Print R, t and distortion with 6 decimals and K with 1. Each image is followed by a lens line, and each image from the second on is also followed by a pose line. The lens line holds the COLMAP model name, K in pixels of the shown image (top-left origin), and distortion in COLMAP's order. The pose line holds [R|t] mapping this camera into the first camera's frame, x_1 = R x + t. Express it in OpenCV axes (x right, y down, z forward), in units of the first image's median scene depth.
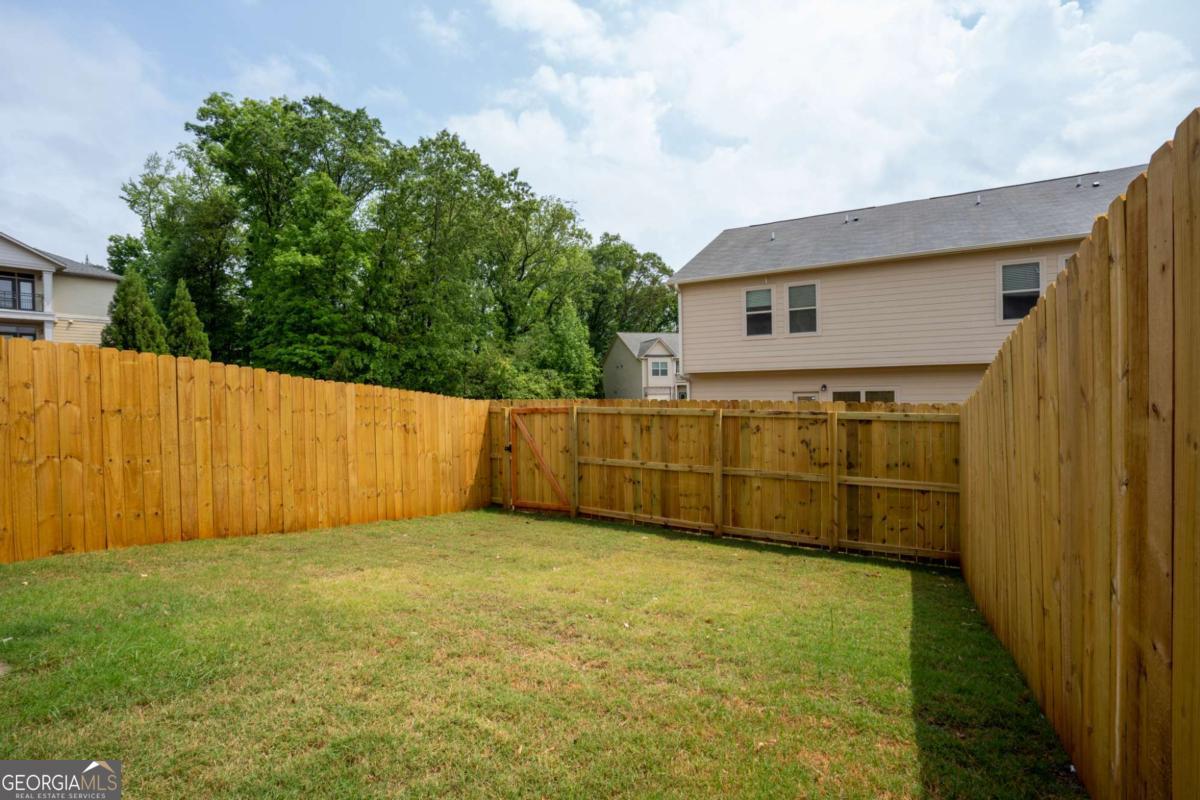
lens RADIAL K [[577.7, 0, 600.4], [0, 577.7, 400.5], [0, 0, 1]] dist [-0.049673, 0.017207]
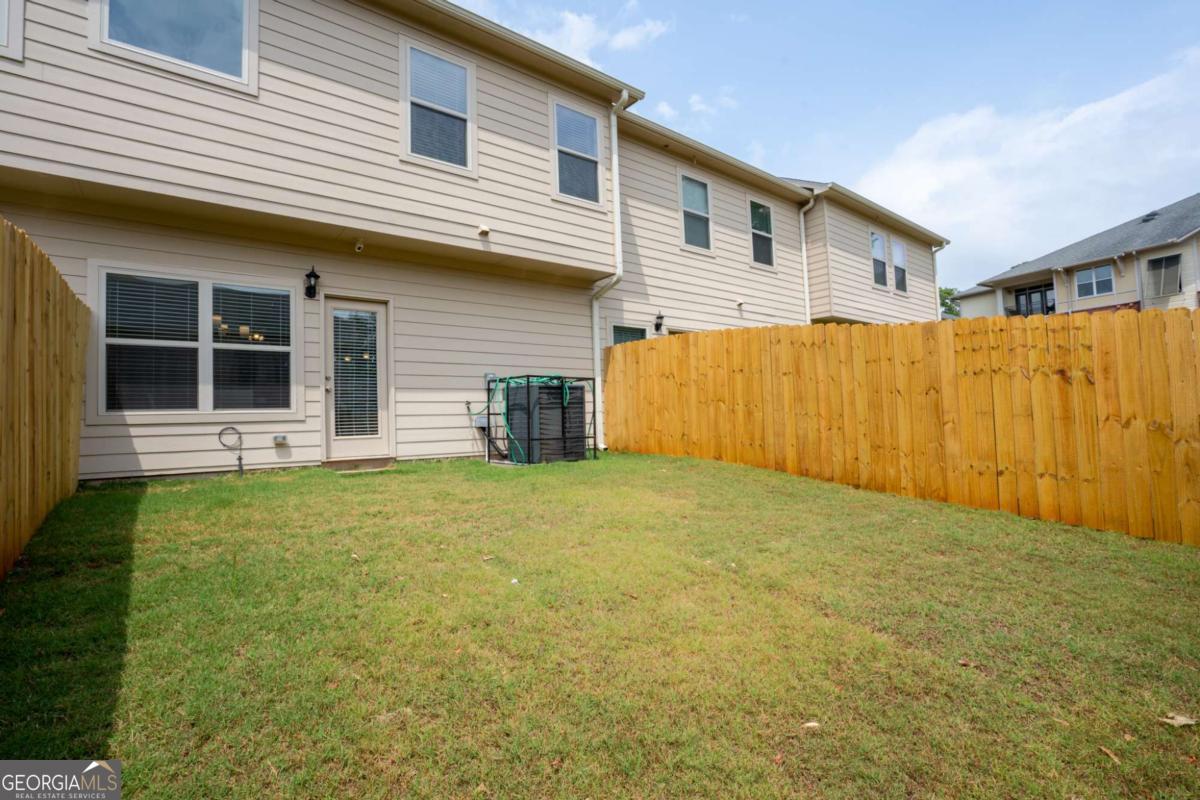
lens RADIAL K [[577.7, 0, 600.1], [0, 577.7, 398.9], [0, 0, 1]] dist [-0.049673, 0.017207]
pose [[-0.402501, 0.008972, -0.915375, 0.541018], [0.046118, 0.998881, -0.010488, 0.075306], [0.914257, -0.046437, -0.402465, 1.052666]]
